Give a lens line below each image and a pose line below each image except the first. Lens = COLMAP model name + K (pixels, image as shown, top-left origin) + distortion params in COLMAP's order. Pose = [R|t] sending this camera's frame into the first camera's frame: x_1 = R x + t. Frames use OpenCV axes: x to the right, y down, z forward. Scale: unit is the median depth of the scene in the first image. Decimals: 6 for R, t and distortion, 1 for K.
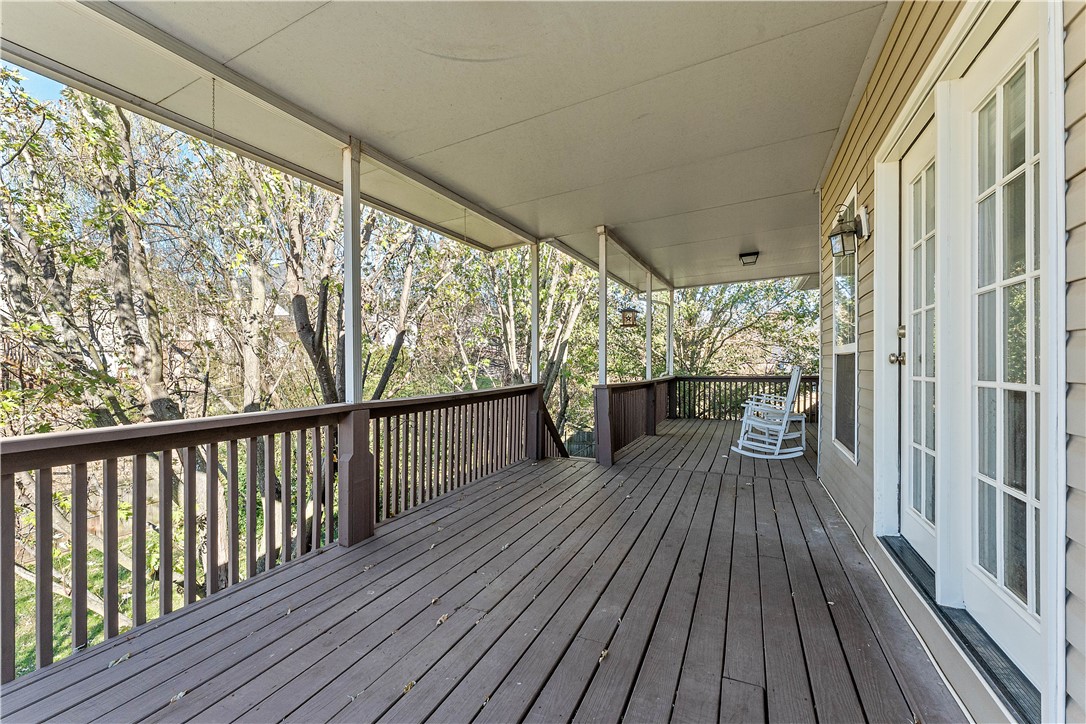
lens RADIAL K [[443.4, 0, 543.0], [0, 443.4, 362.0], [0, 0, 1]] dist [0.000613, 0.000265]
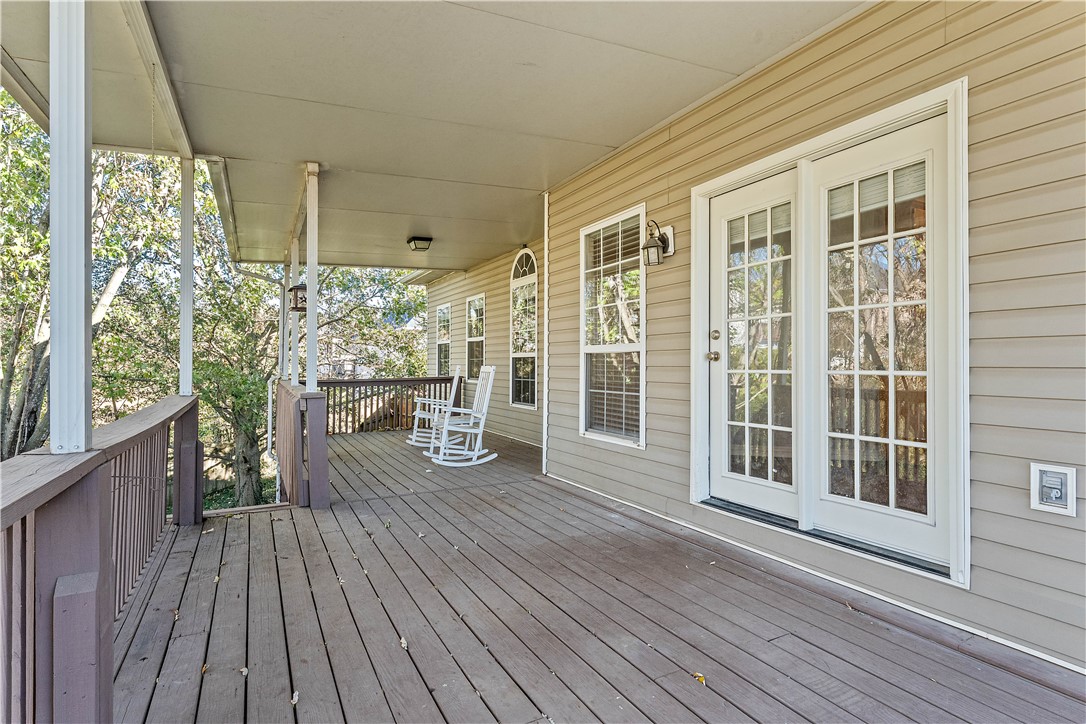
lens RADIAL K [[548.6, 0, 540.8], [0, 548.6, 358.4], [0, 0, 1]] dist [0.004013, 0.000356]
pose [[0.614095, 0.008374, 0.789188, -0.468872], [0.000725, 0.999937, -0.011174, 0.011892], [-0.789232, 0.007434, 0.614051, 0.281187]]
